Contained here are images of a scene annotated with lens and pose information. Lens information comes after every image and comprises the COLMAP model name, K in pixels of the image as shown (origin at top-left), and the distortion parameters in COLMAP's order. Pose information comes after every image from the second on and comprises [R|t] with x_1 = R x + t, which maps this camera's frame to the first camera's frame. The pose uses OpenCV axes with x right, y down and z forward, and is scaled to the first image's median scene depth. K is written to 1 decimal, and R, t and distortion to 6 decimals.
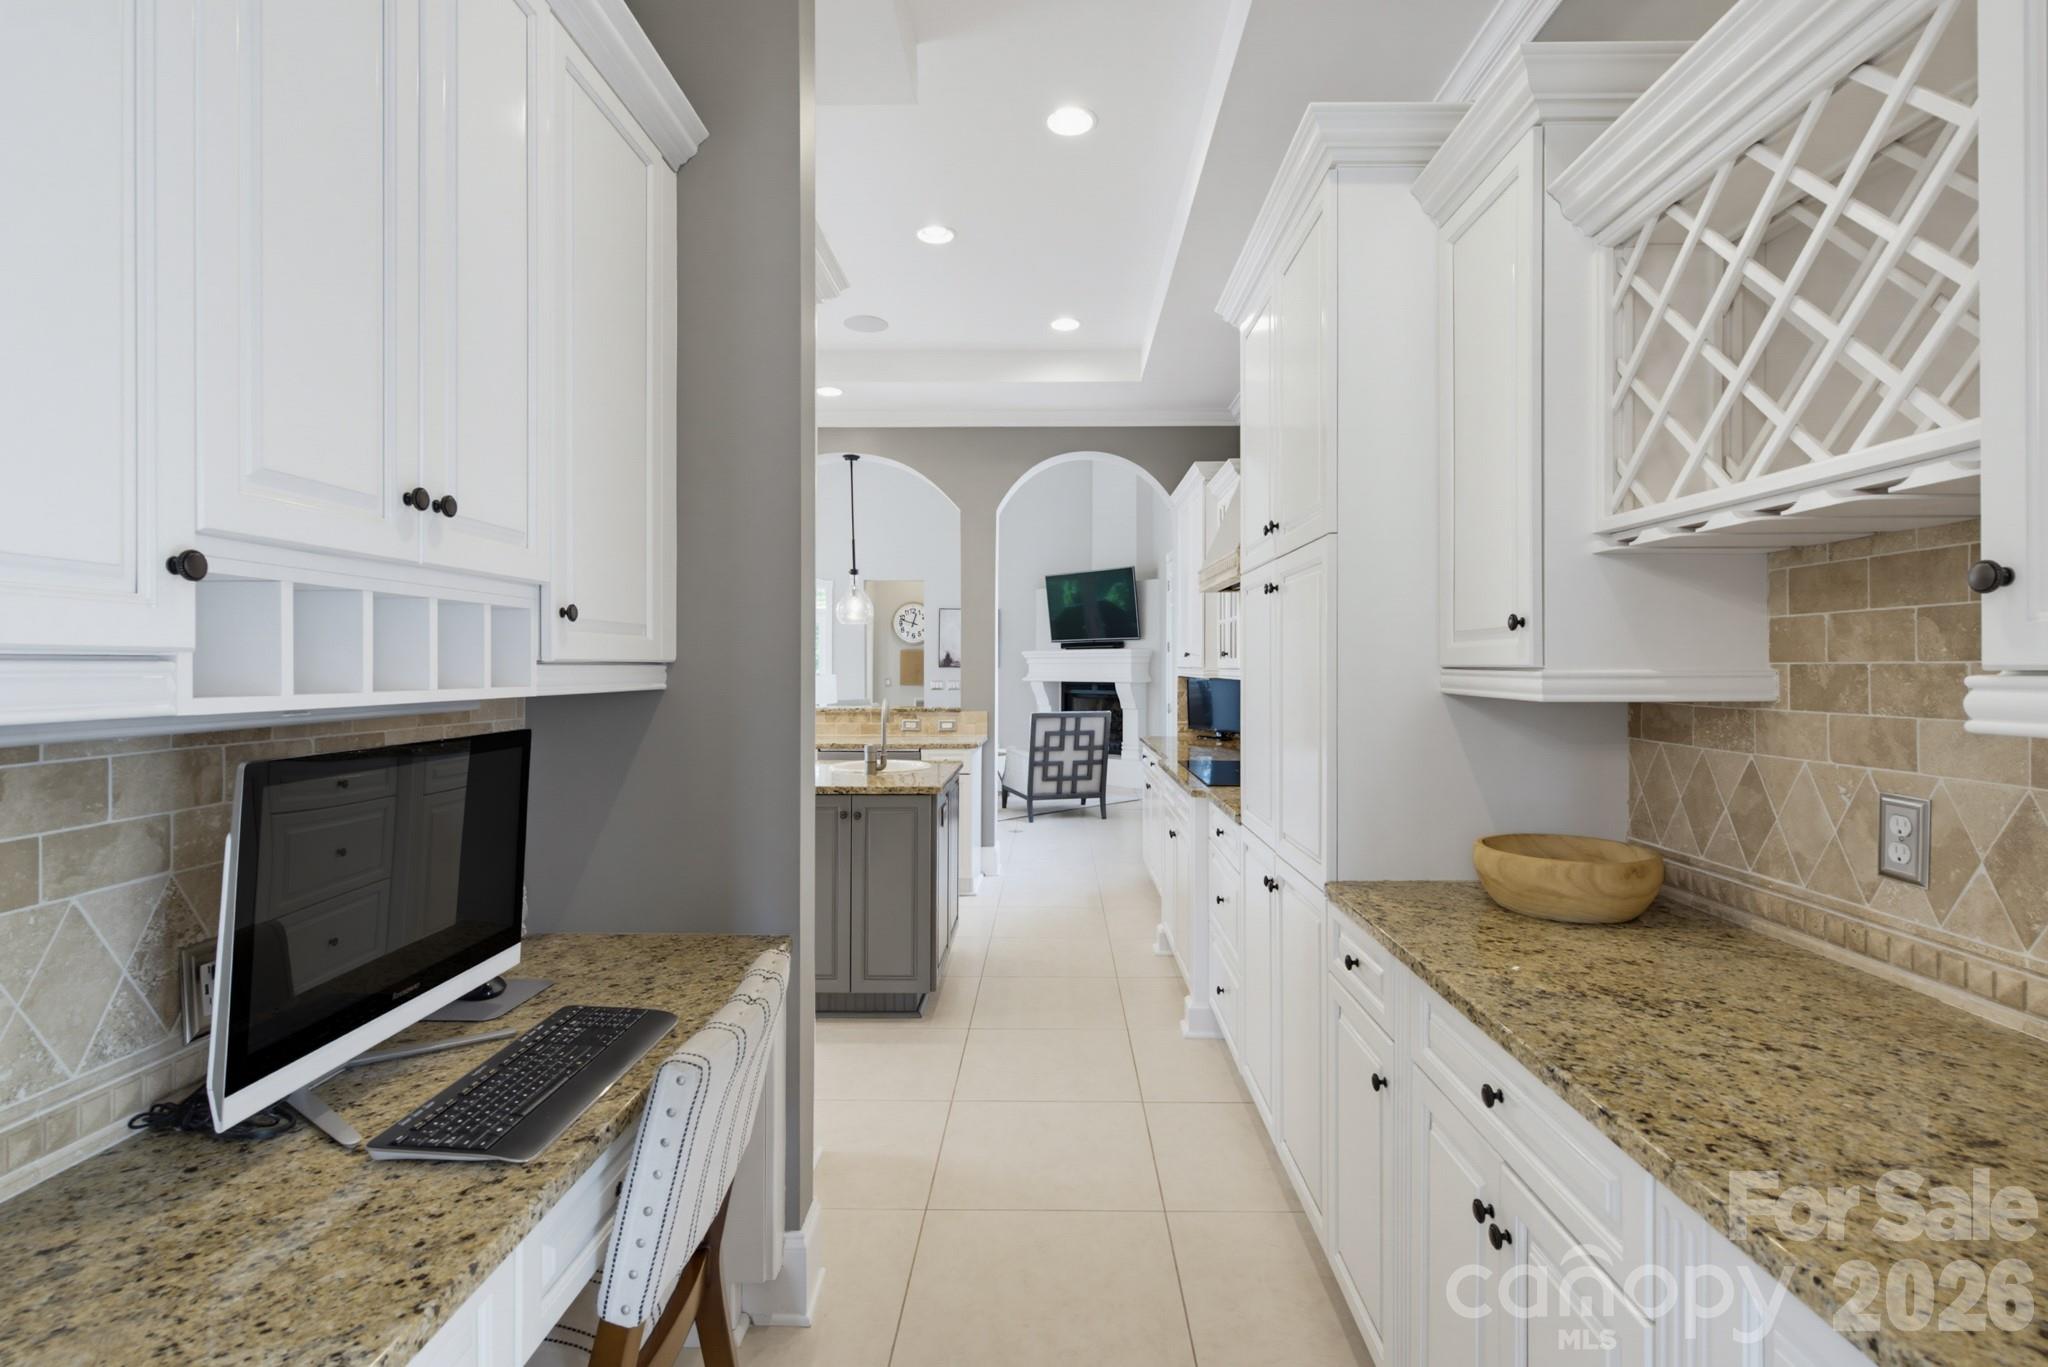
lens RADIAL K [[936.3, 0, 1029.8], [0, 936.3, 667.8], [0, 0, 1]] dist [0.001438, -0.001787]
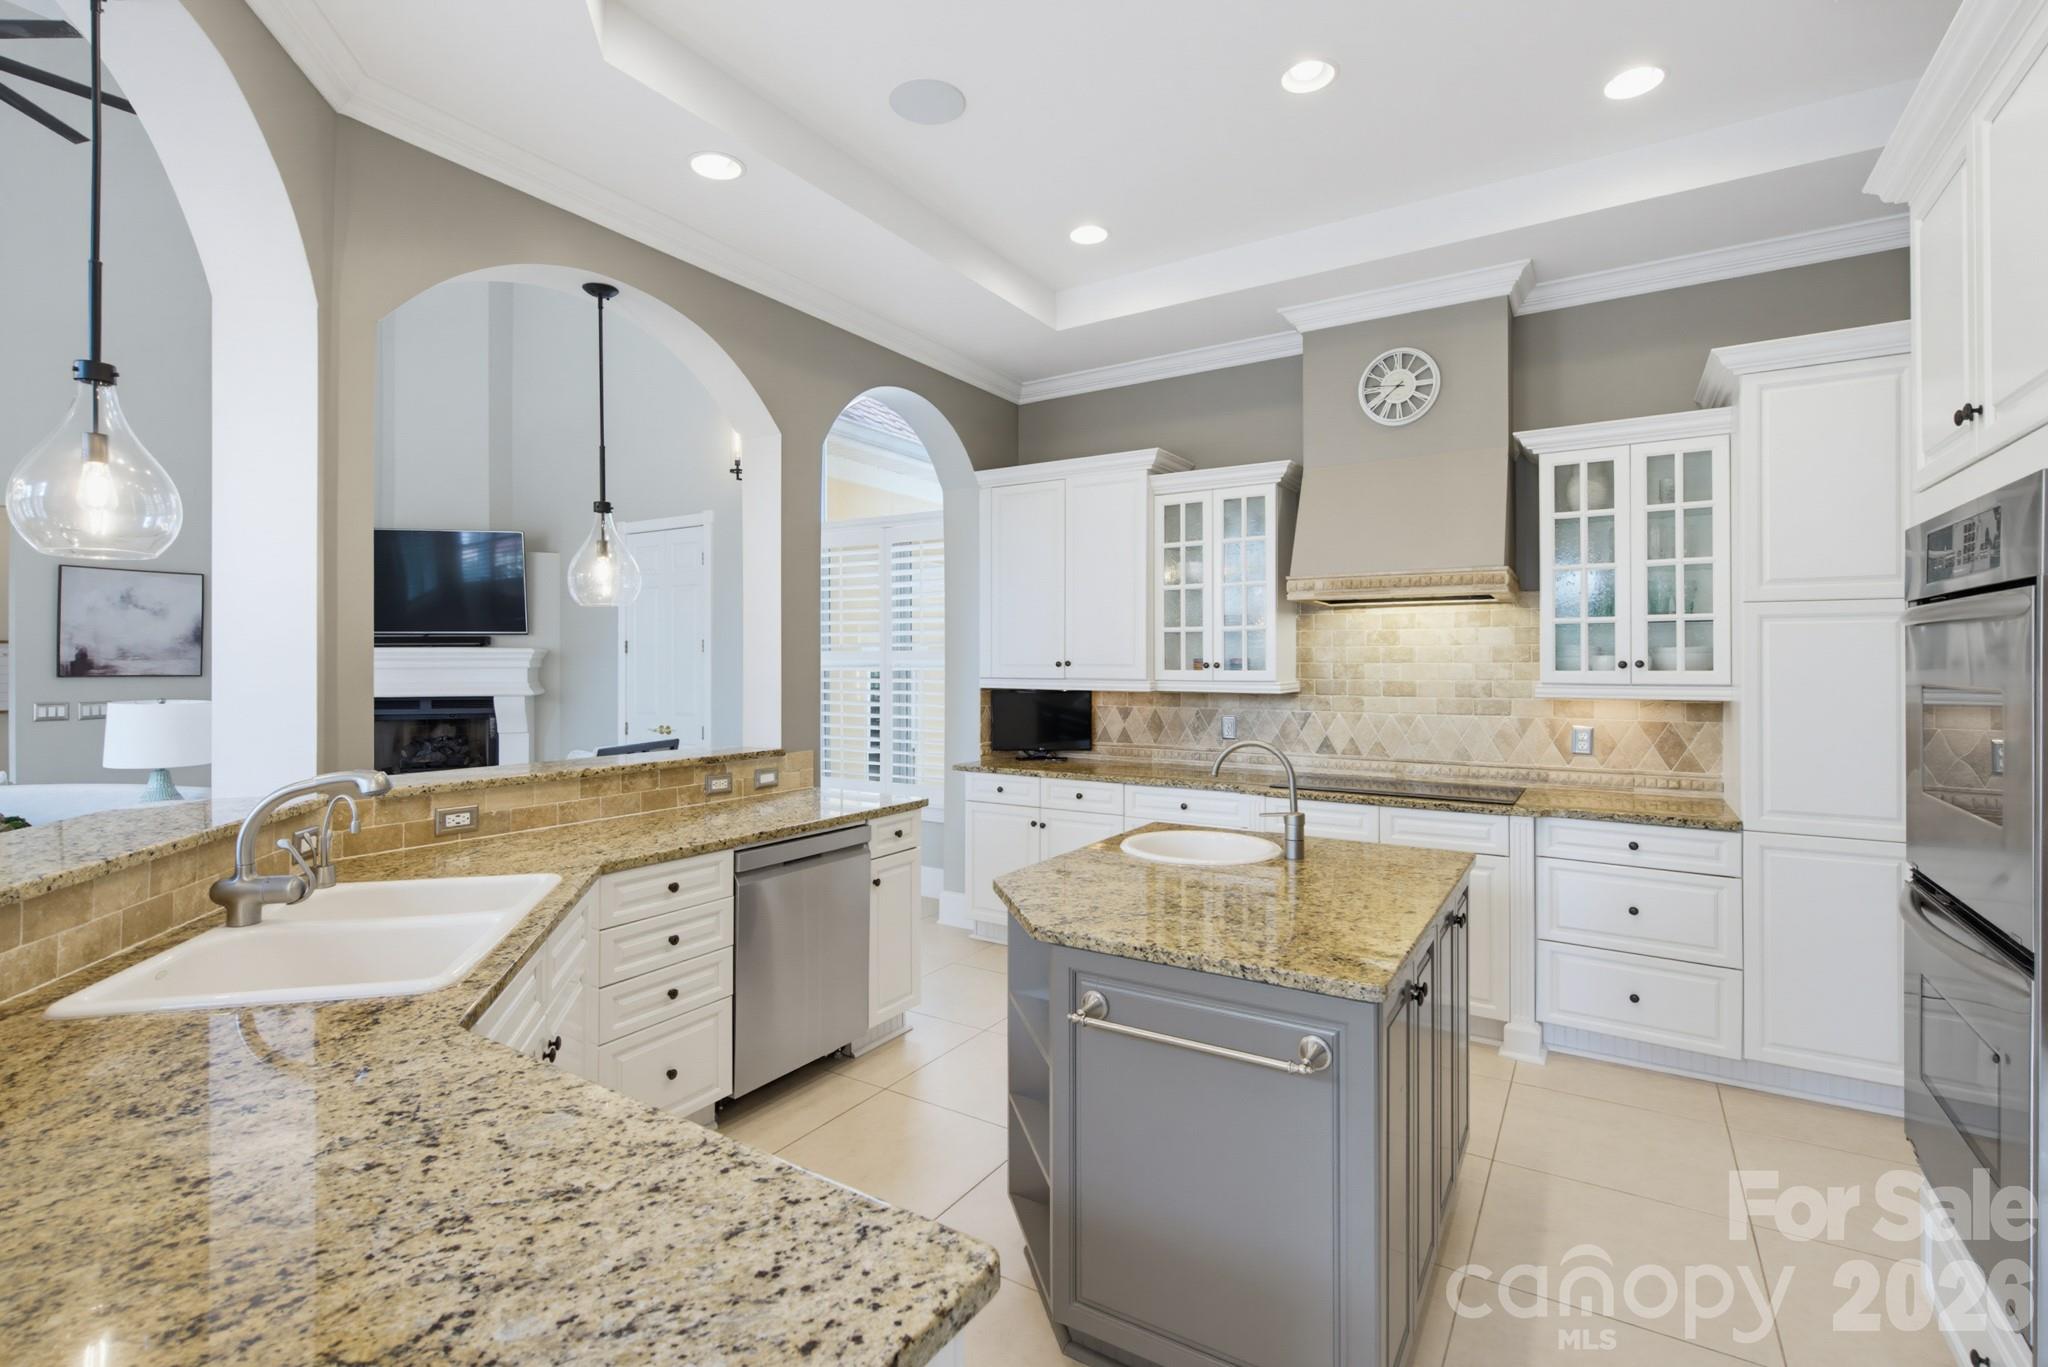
lens RADIAL K [[936.3, 0, 1029.8], [0, 936.3, 667.8], [0, 0, 1]] dist [0.001438, -0.001787]
pose [[0.515272, -0.008134, 0.856988, -0.393089], [0.003555, 0.999967, 0.007353, -0.011403], [-0.857019, -0.000742, 0.515284, 0.394384]]
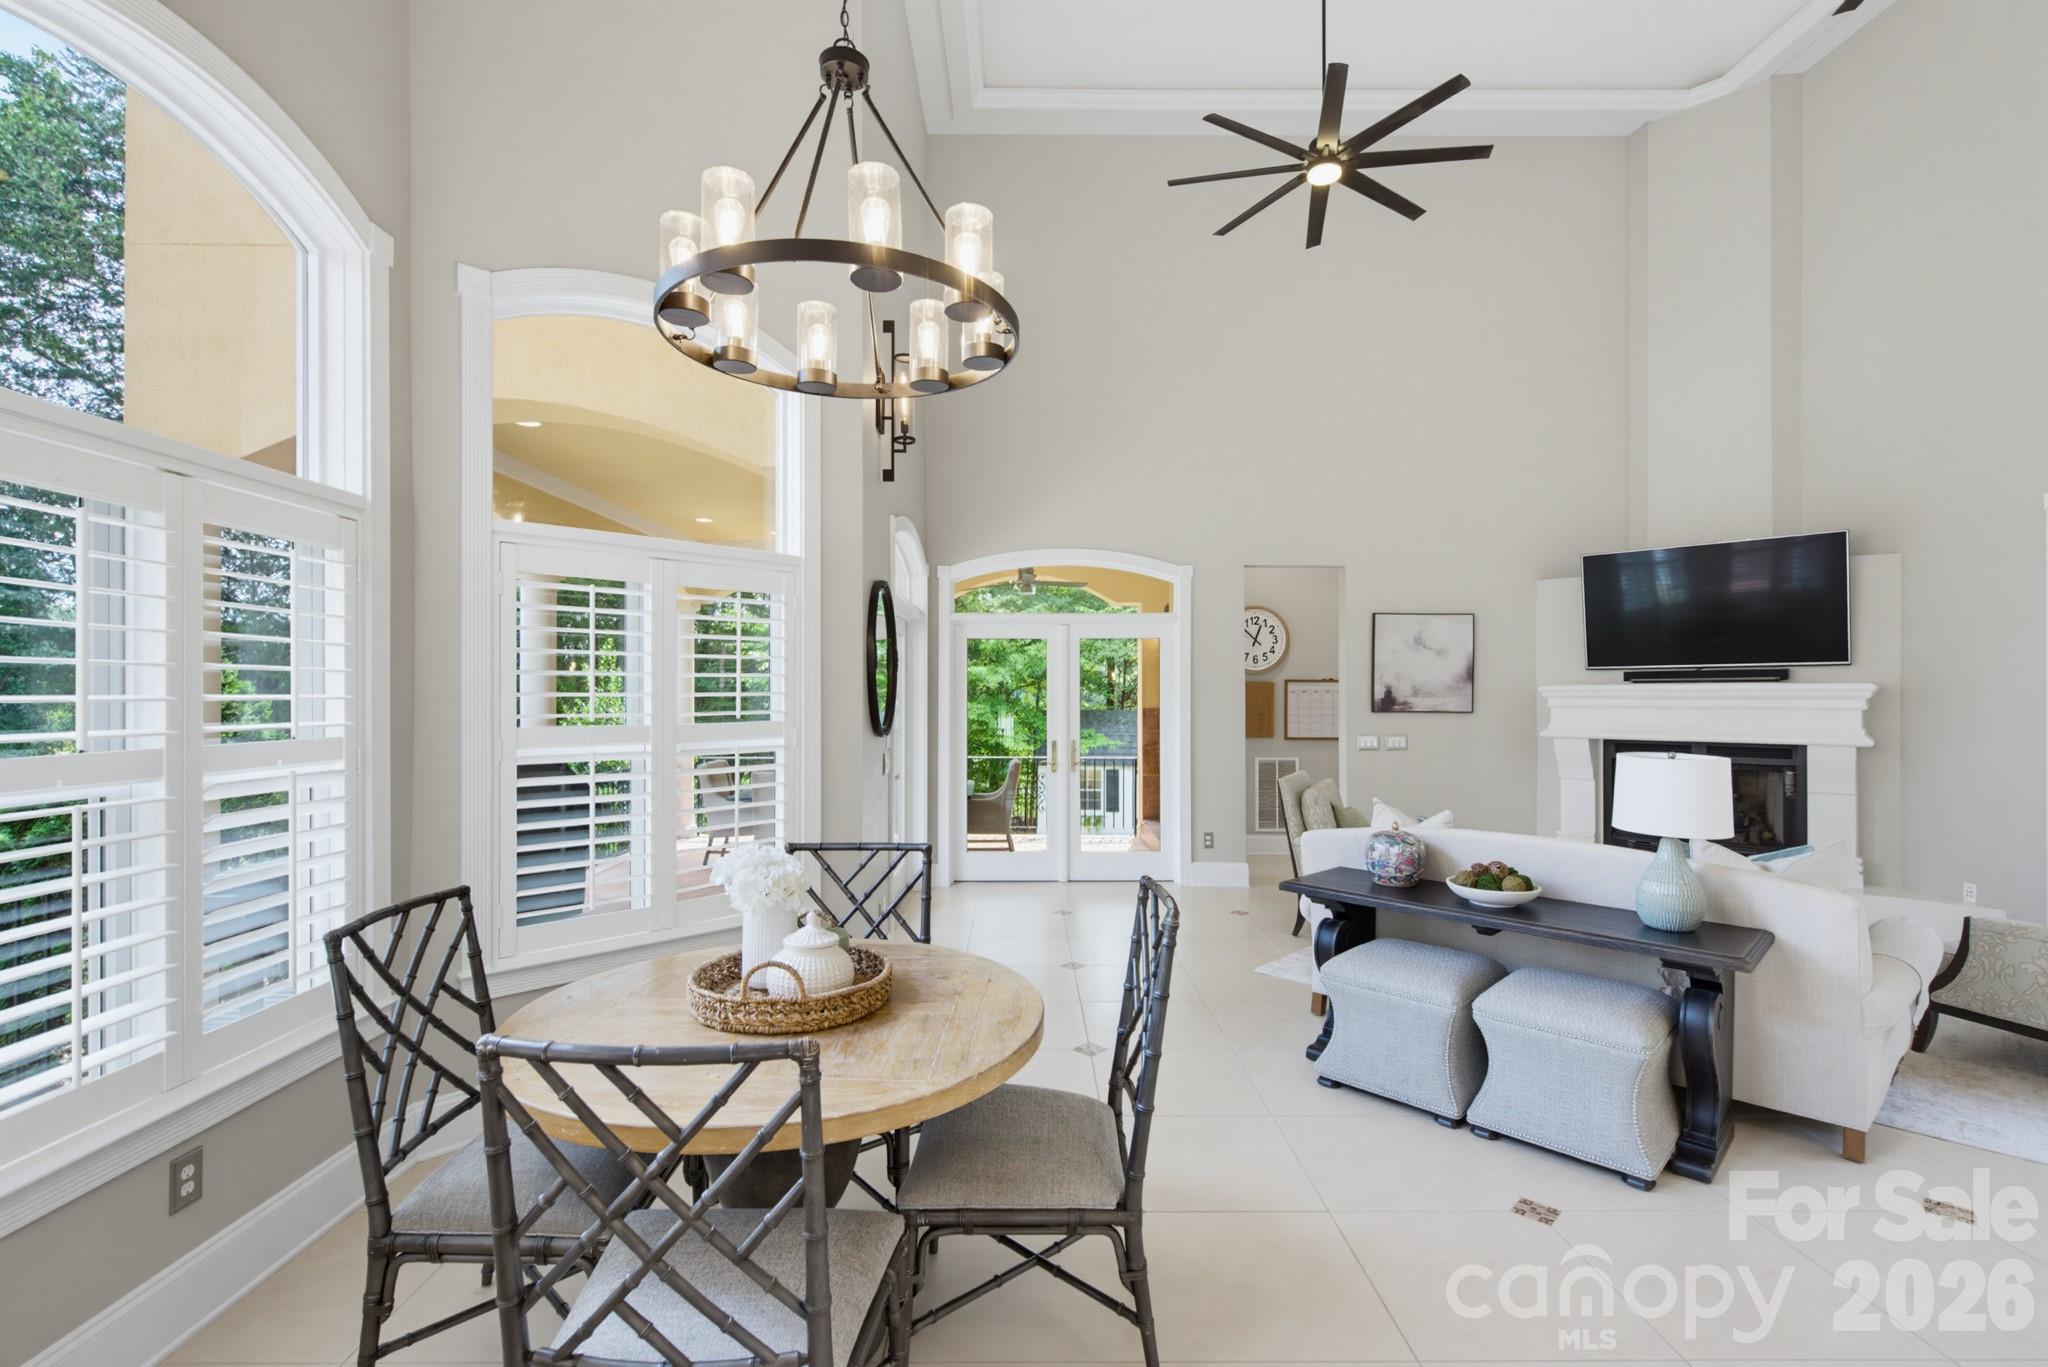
lens RADIAL K [[916.0, 0, 1024.0], [0, 916.0, 683.5], [0, 0, 1]] dist [-0.001098, -0.000523]
pose [[0.999298, 0.000644, 0.037457, -0.502221], [-0.000226, 0.999938, -0.011162, -0.017861], [-0.037462, 0.011146, 0.999236, 0.637626]]
